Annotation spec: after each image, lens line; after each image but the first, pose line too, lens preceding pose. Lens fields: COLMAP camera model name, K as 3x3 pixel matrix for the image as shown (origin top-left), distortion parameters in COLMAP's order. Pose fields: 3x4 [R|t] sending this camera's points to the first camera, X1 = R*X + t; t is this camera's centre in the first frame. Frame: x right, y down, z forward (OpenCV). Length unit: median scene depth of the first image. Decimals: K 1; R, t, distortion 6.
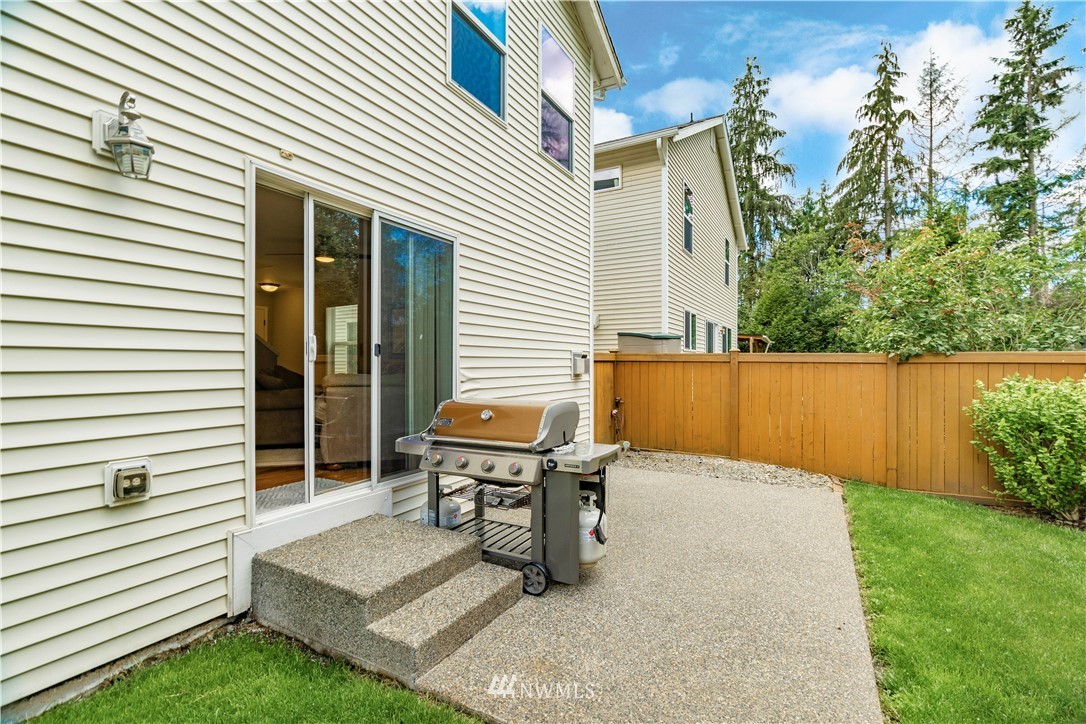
lens RADIAL K [[502.6, 0, 542.1], [0, 502.6, 361.9], [0, 0, 1]] dist [-0.009992, 0.005582]
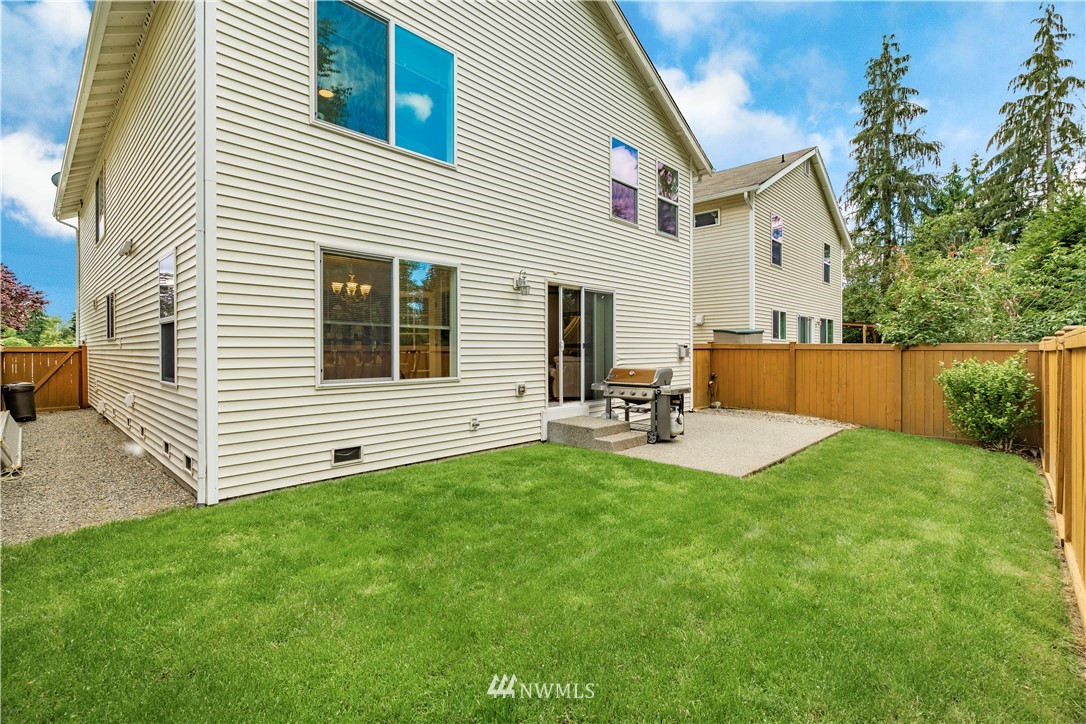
lens RADIAL K [[502.6, 0, 531.7], [0, 502.6, 351.6], [0, 0, 1]] dist [-0.009992, 0.005582]
pose [[0.963848, -0.001263, -0.266450, 0.030373], [0.003451, 0.999964, 0.007744, -0.007583], [0.266431, -0.008383, 0.963818, -0.637187]]
